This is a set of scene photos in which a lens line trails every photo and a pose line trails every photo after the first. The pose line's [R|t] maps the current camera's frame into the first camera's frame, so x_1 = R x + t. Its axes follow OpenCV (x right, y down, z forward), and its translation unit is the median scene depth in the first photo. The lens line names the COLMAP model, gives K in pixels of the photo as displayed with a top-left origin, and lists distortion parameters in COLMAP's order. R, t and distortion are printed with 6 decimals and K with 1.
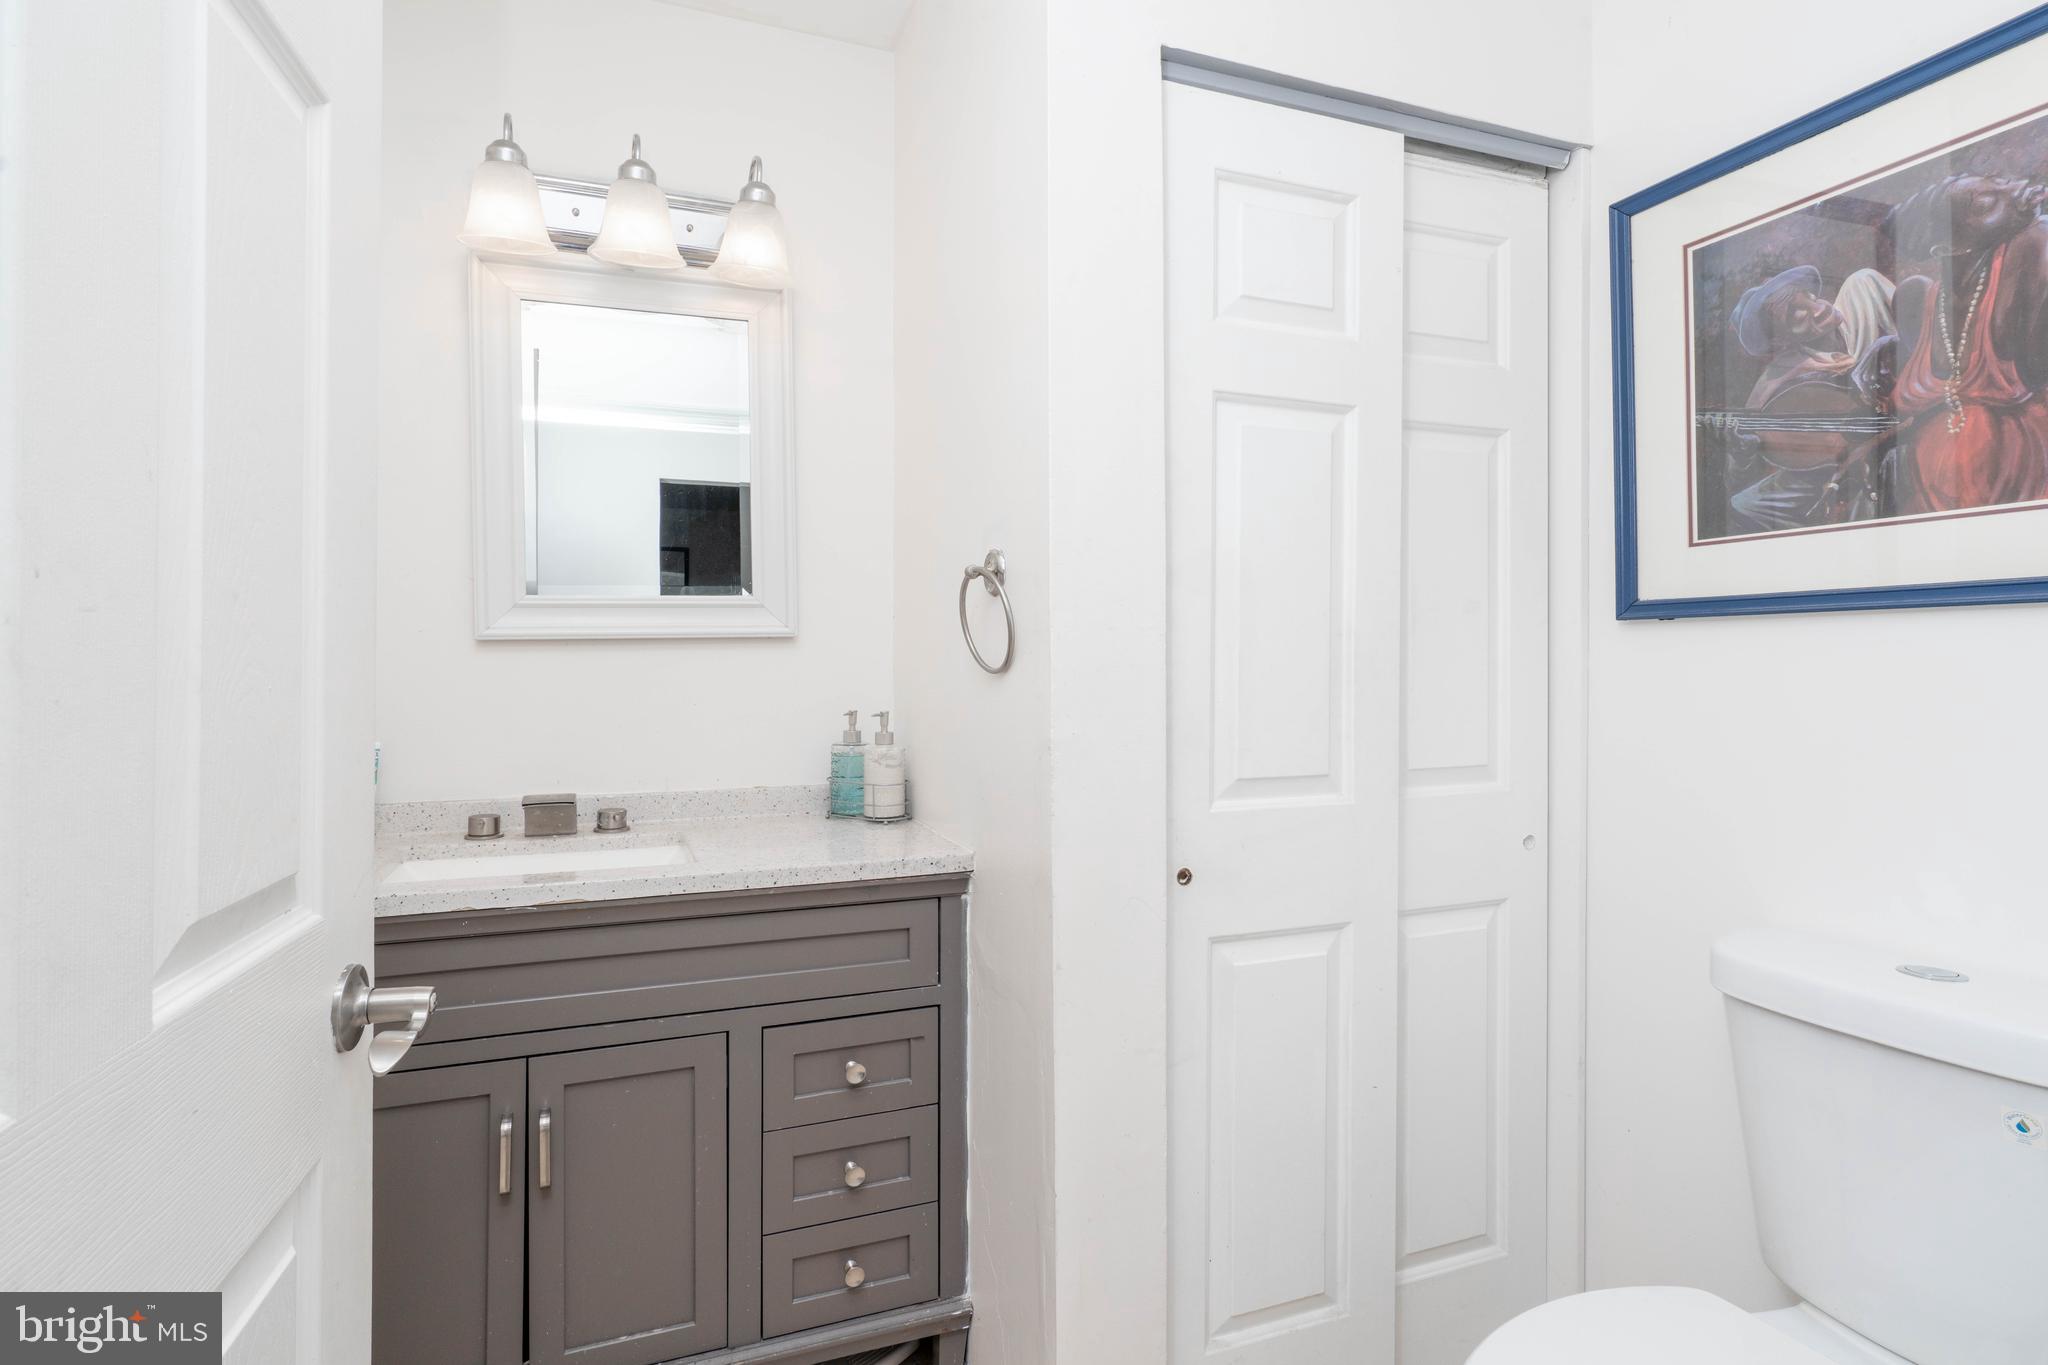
lens RADIAL K [[933.2, 0, 916.9], [0, 933.2, 651.5], [0, 0, 1]] dist [-0.002317, 0.000513]
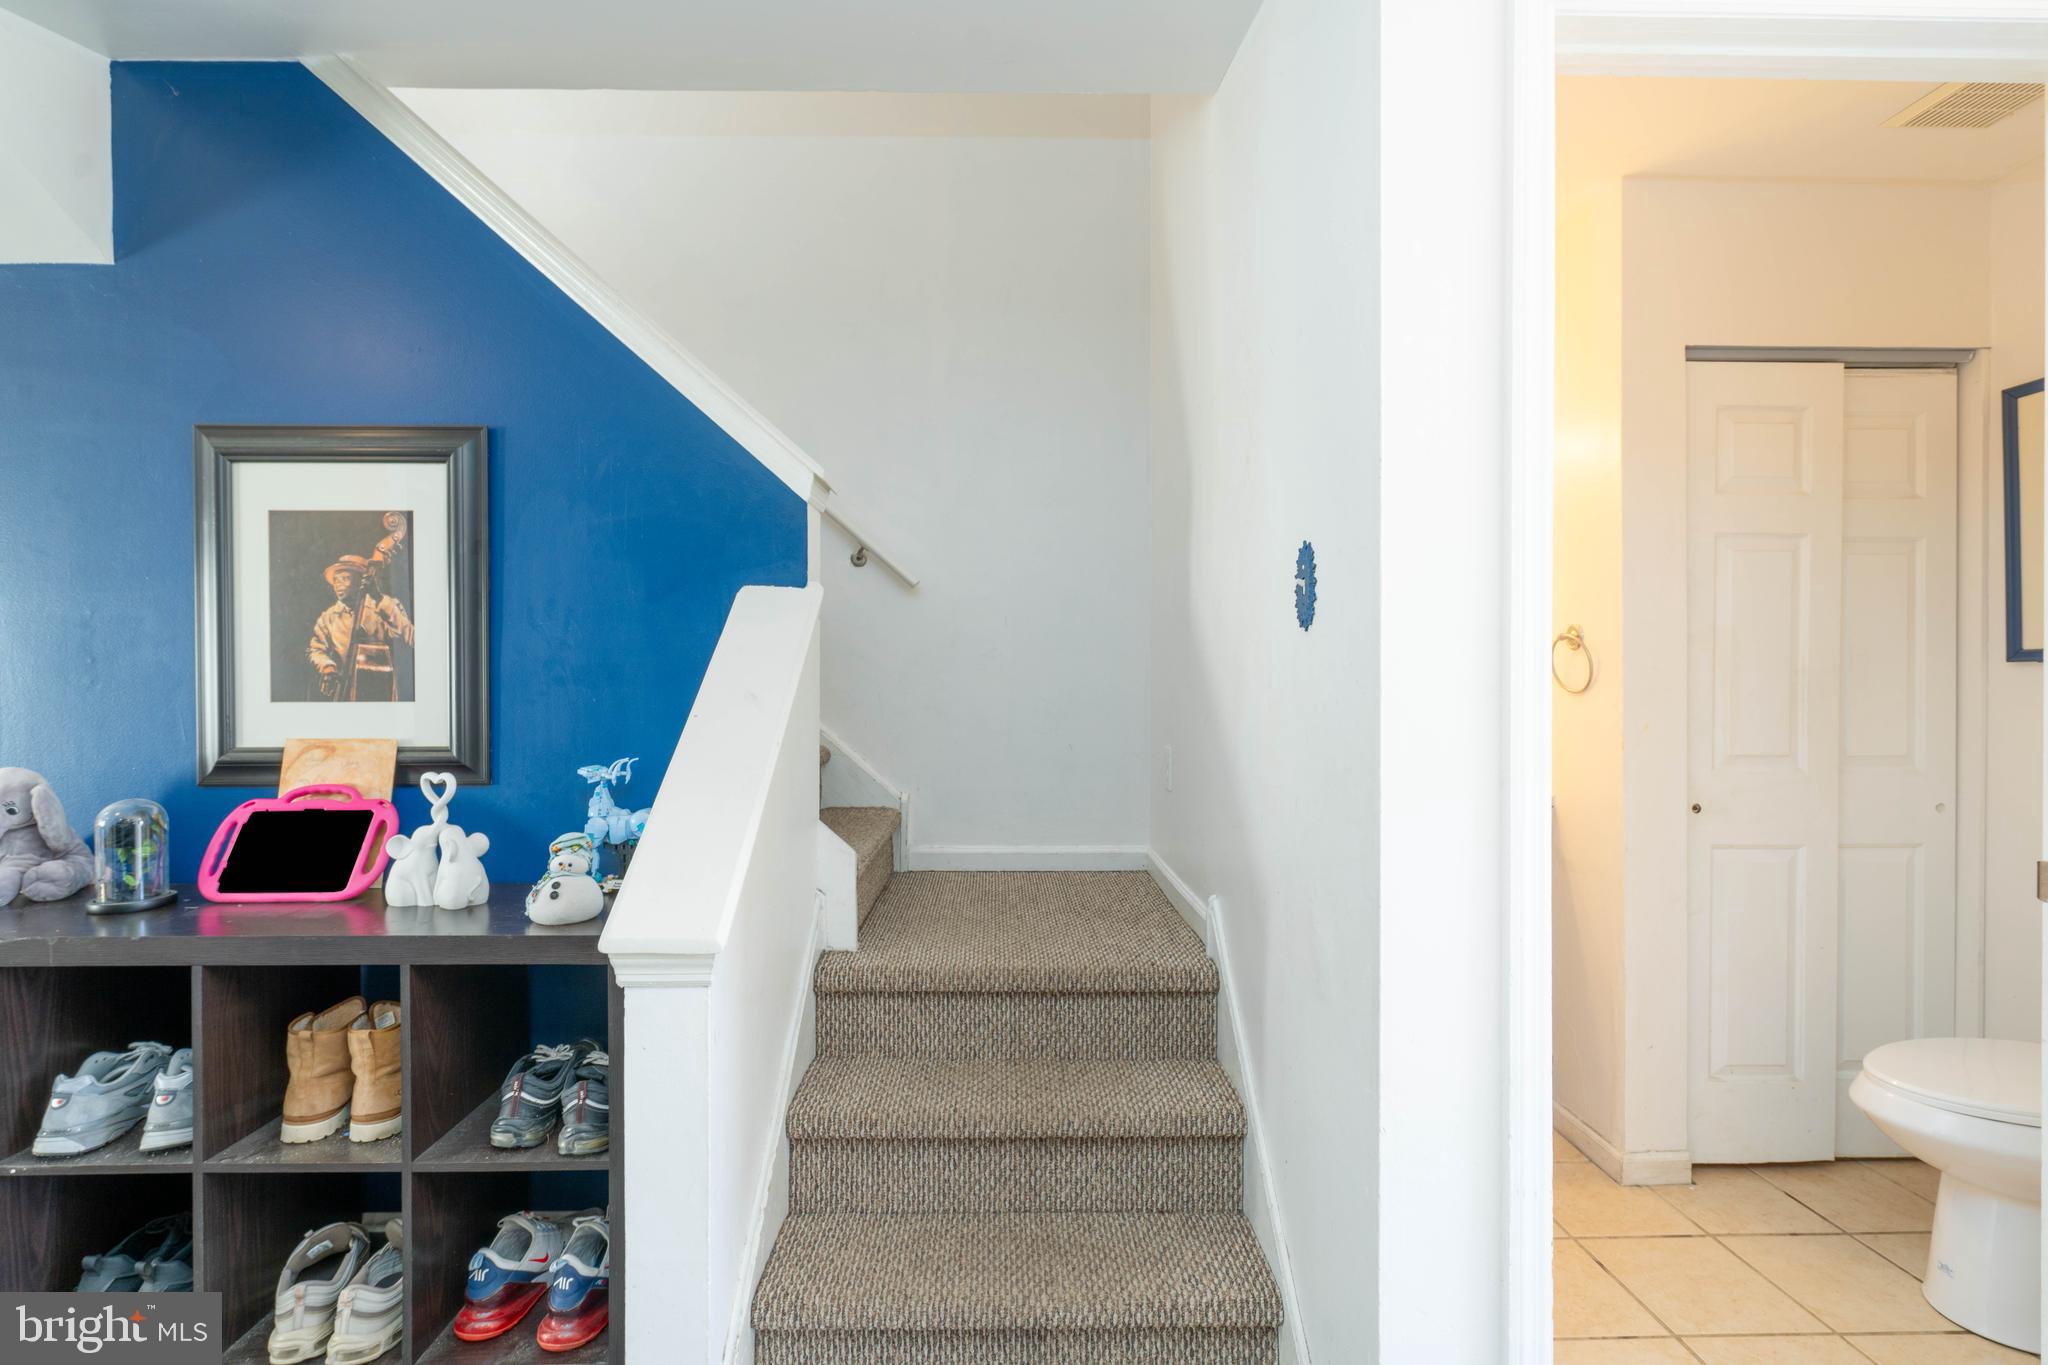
lens RADIAL K [[933.9, 0, 1028.8], [0, 933.9, 681.3], [0, 0, 1]] dist [-0.003891, 0.000805]
pose [[0.971586, 0.003046, -0.236668, -0.496766], [-0.003577, 0.999992, -0.001817, 0.007235], [0.236660, 0.002612, 0.971589, -0.959961]]
